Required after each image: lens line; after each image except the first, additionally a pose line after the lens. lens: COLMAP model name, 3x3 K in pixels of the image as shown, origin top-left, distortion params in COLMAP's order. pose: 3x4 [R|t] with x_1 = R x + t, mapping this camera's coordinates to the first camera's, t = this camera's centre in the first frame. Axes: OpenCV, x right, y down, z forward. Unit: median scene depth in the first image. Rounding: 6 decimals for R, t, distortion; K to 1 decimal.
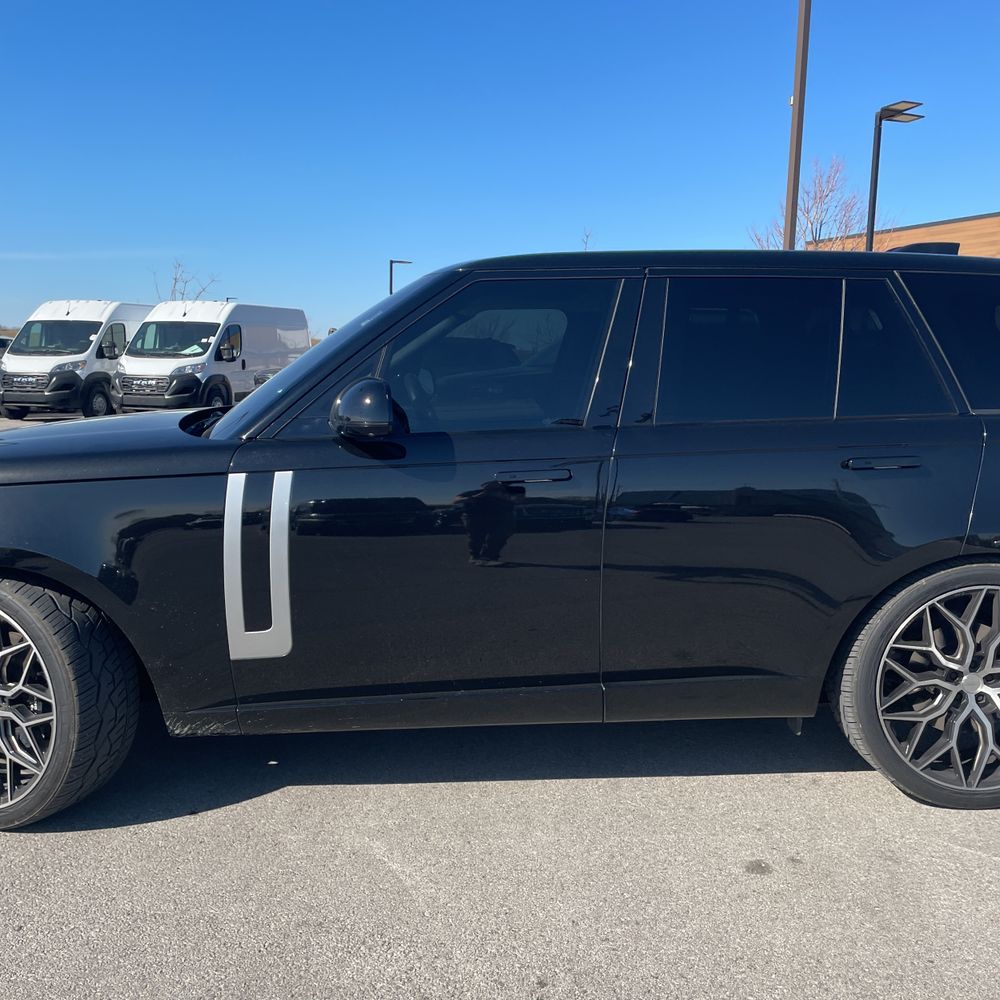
lens RADIAL K [[991.1, 0, 495.6], [0, 991.1, 511.4], [0, 0, 1]] dist [0.132856, -0.213643]
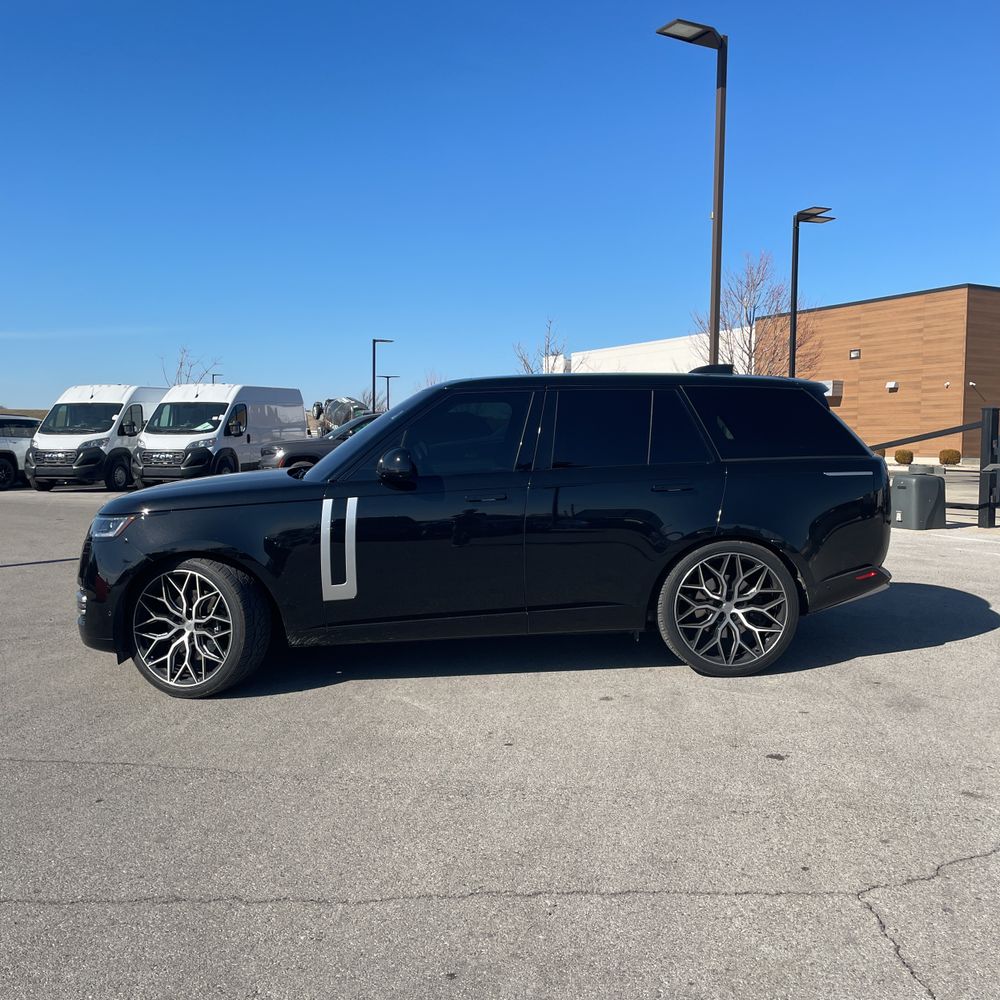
lens RADIAL K [[991.1, 0, 495.6], [0, 991.1, 511.4], [0, 0, 1]] dist [0.132856, -0.213643]
pose [[0.999627, -0.018708, 0.019910, 0.002832], [0.020010, 0.997530, -0.067337, 0.017965], [-0.018601, 0.067710, 0.997532, -0.133048]]
